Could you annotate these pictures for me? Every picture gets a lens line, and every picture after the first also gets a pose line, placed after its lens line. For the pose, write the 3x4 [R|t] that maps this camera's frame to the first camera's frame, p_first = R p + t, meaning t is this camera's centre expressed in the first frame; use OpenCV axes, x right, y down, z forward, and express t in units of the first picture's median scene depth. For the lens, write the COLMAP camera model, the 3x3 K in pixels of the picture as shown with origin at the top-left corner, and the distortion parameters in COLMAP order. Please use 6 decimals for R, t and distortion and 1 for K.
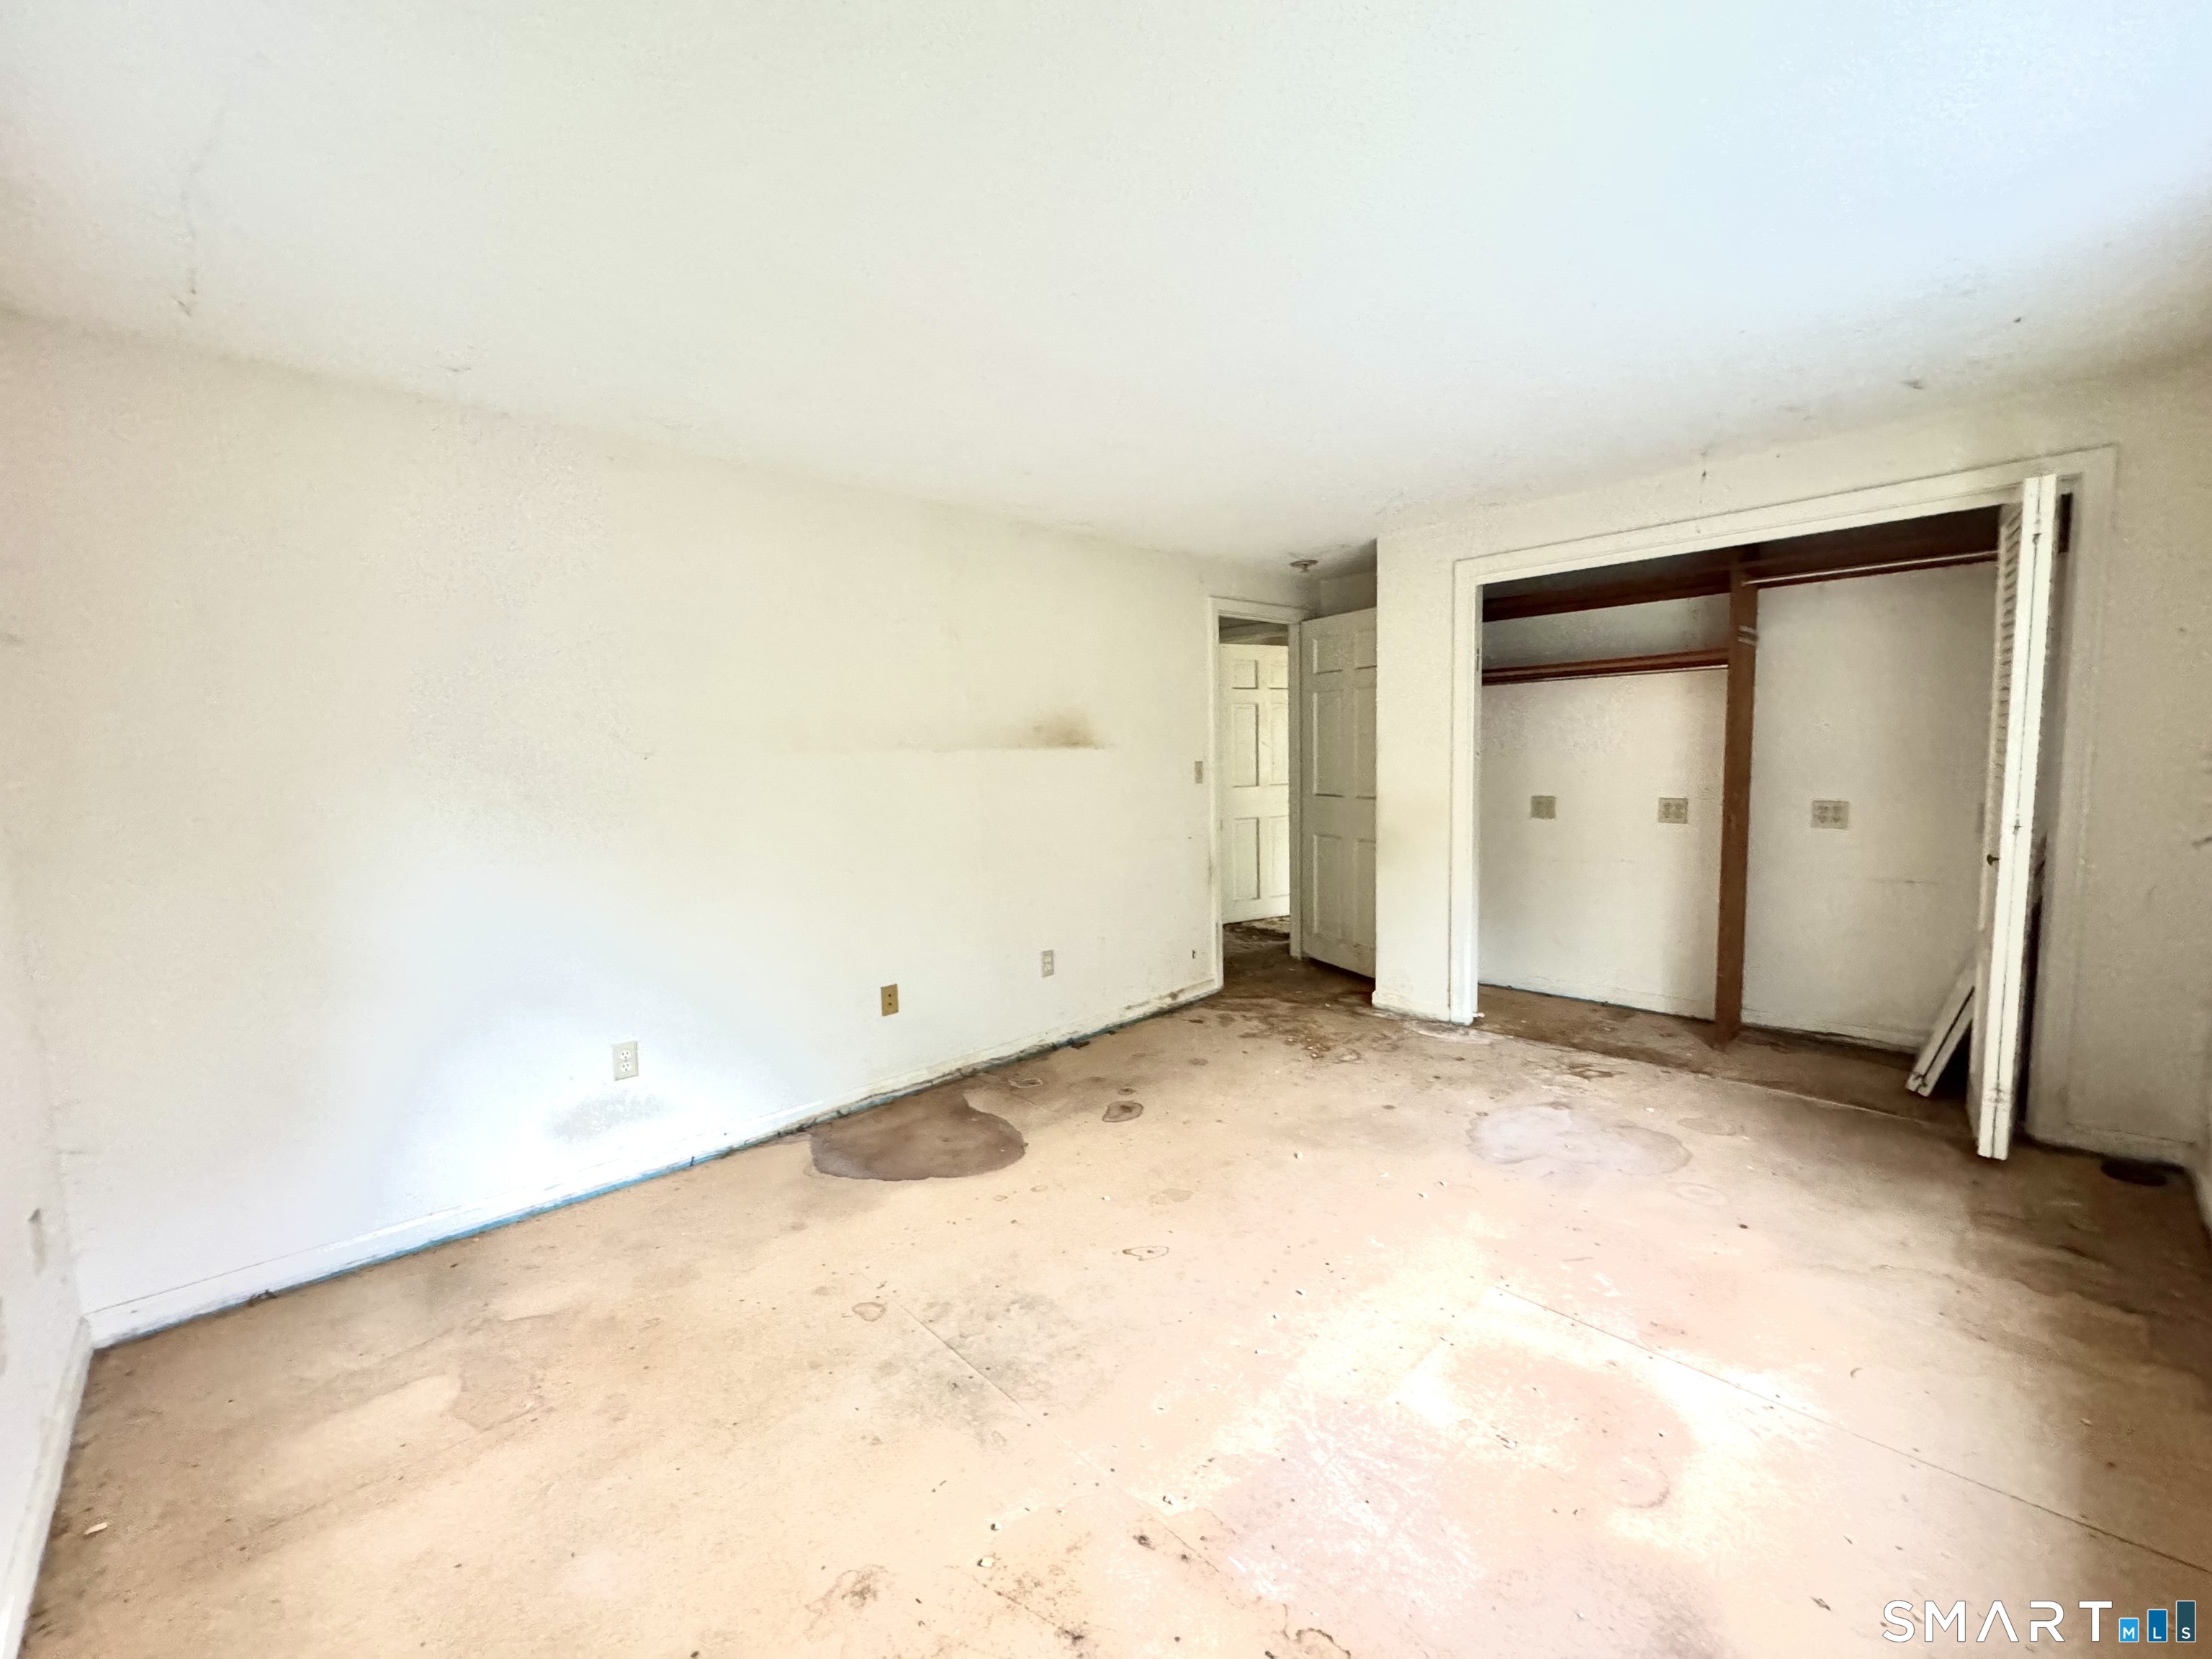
lens RADIAL K [[883.6, 0, 1107.1], [0, 883.6, 830.6], [0, 0, 1]] dist [-0.005735, 0.000796]
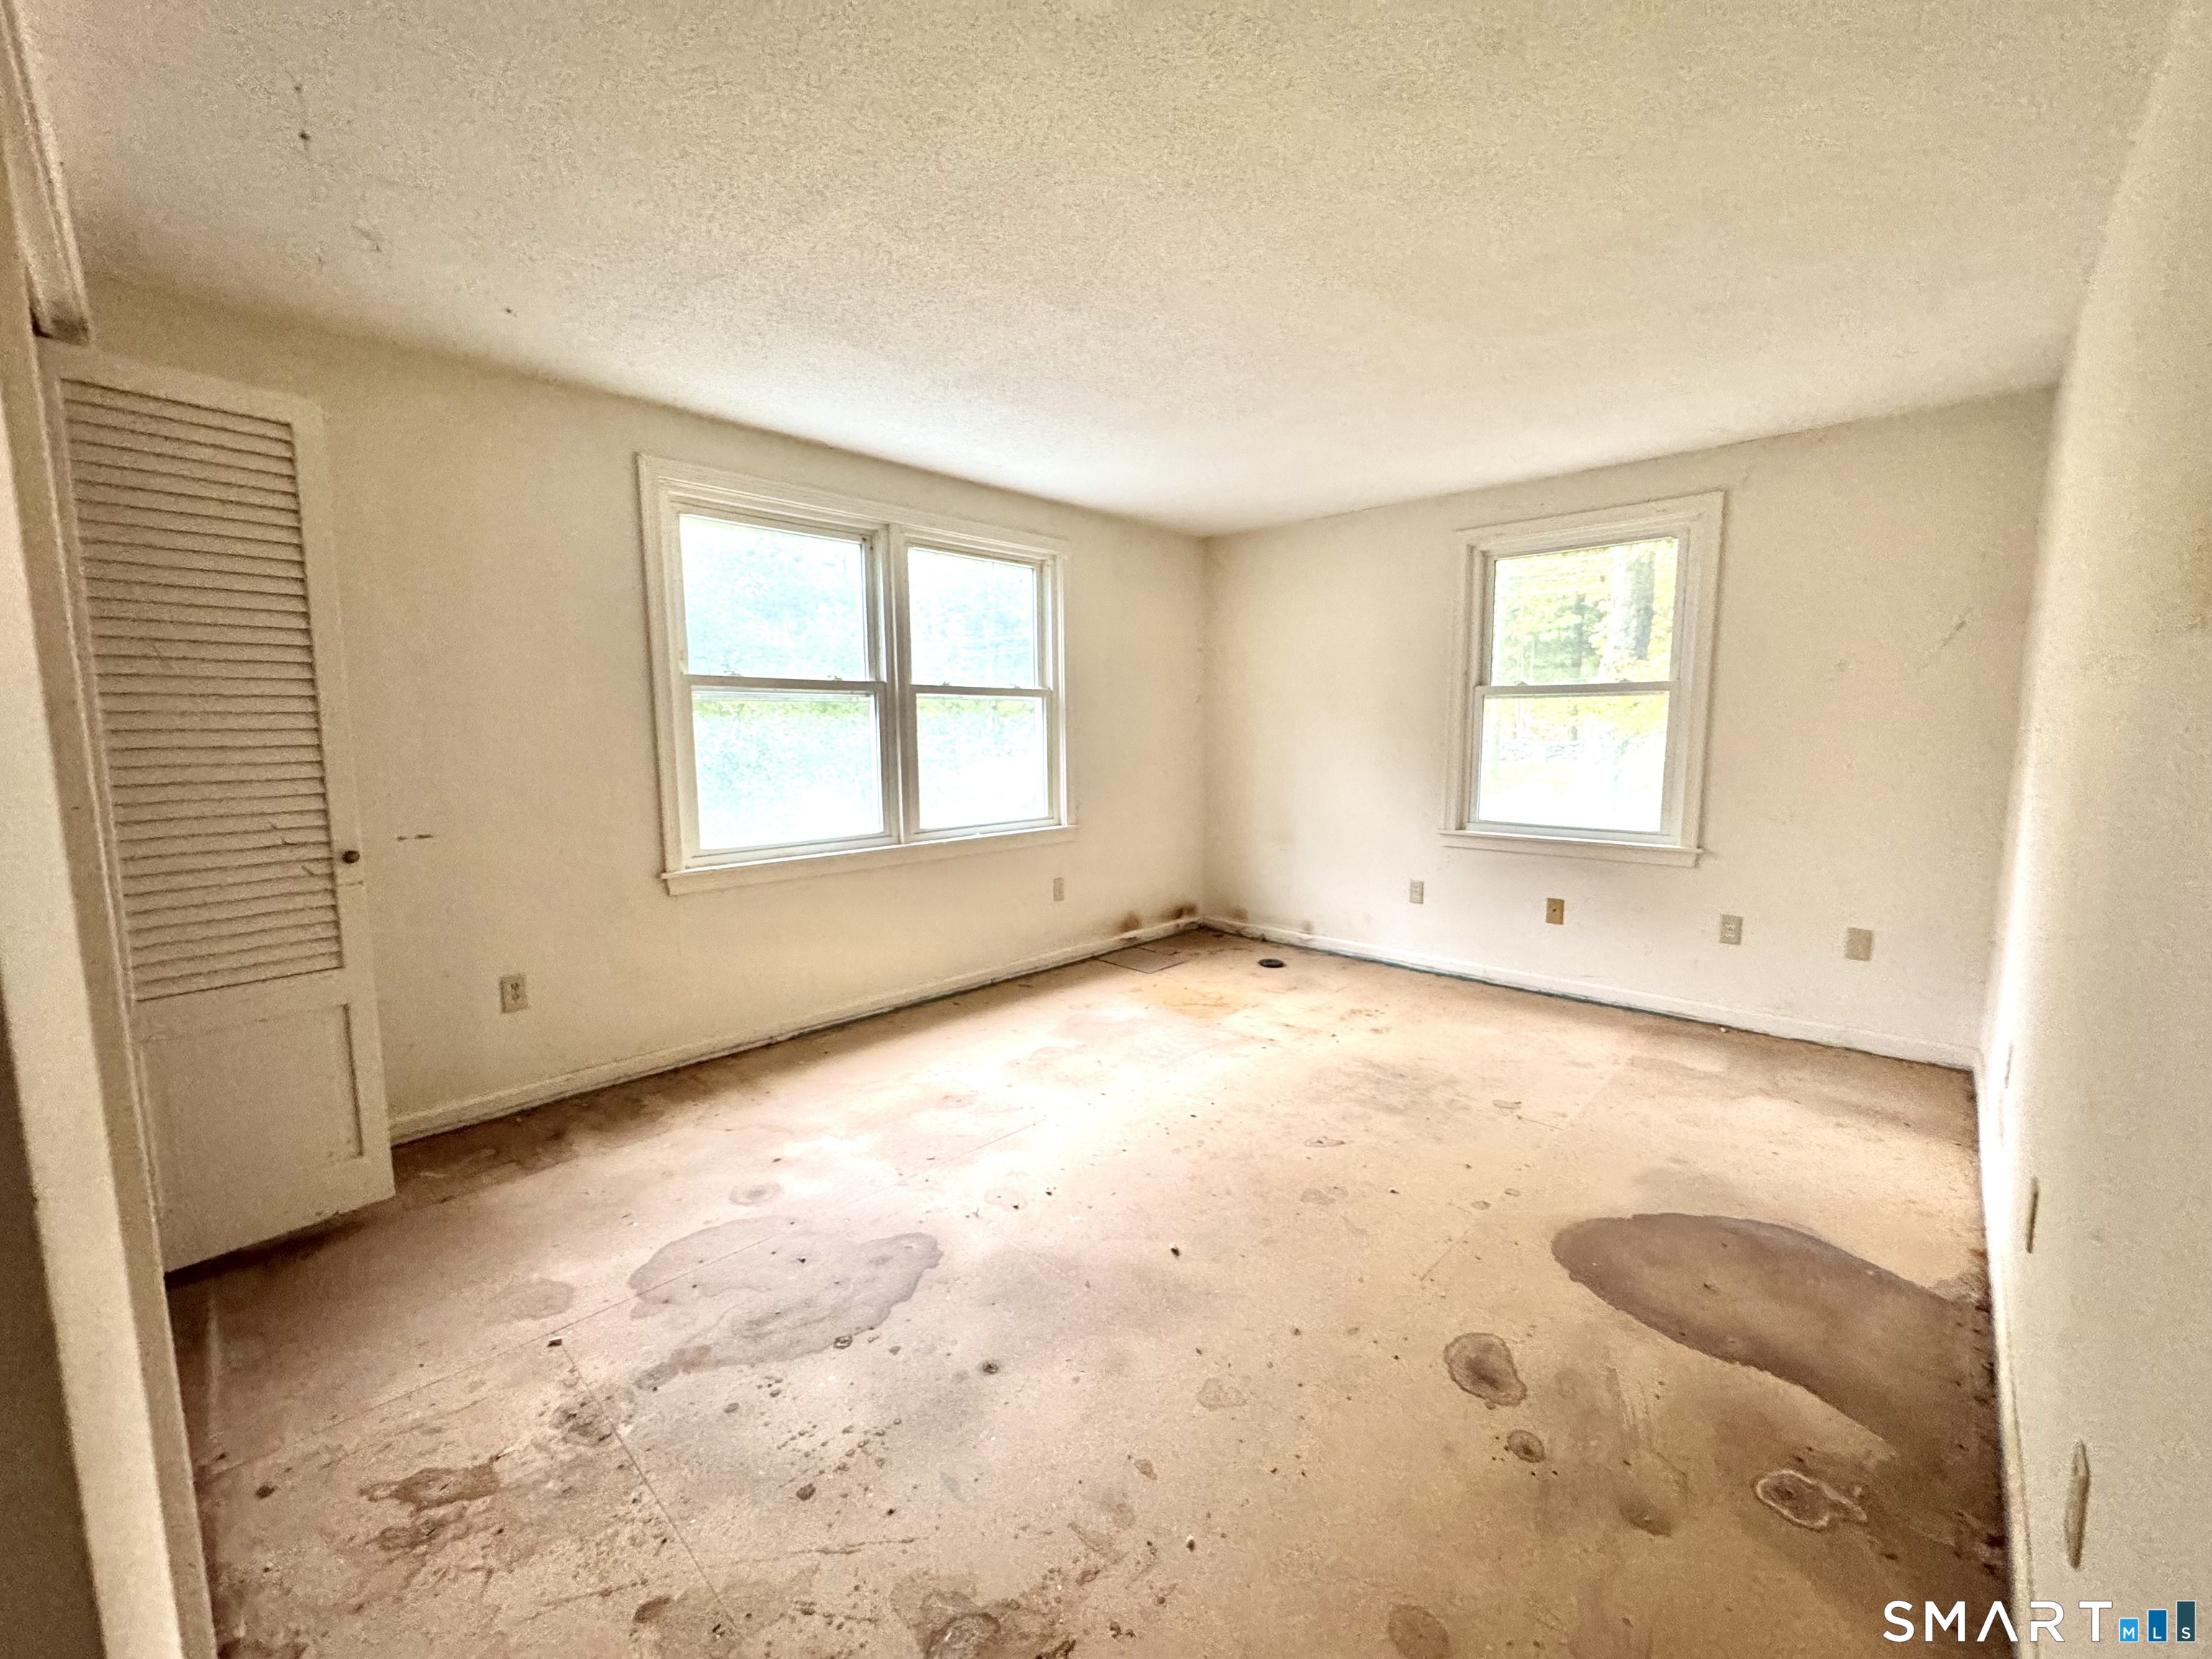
lens RADIAL K [[883.6, 0, 1094.2], [0, 883.6, 827.6], [0, 0, 1]] dist [-0.005735, 0.000796]
pose [[-0.999027, 0.032060, -0.030270, 0.291015], [0.025003, 0.977385, 0.209983, -0.133671], [0.036317, 0.209021, -0.977236, 1.623086]]
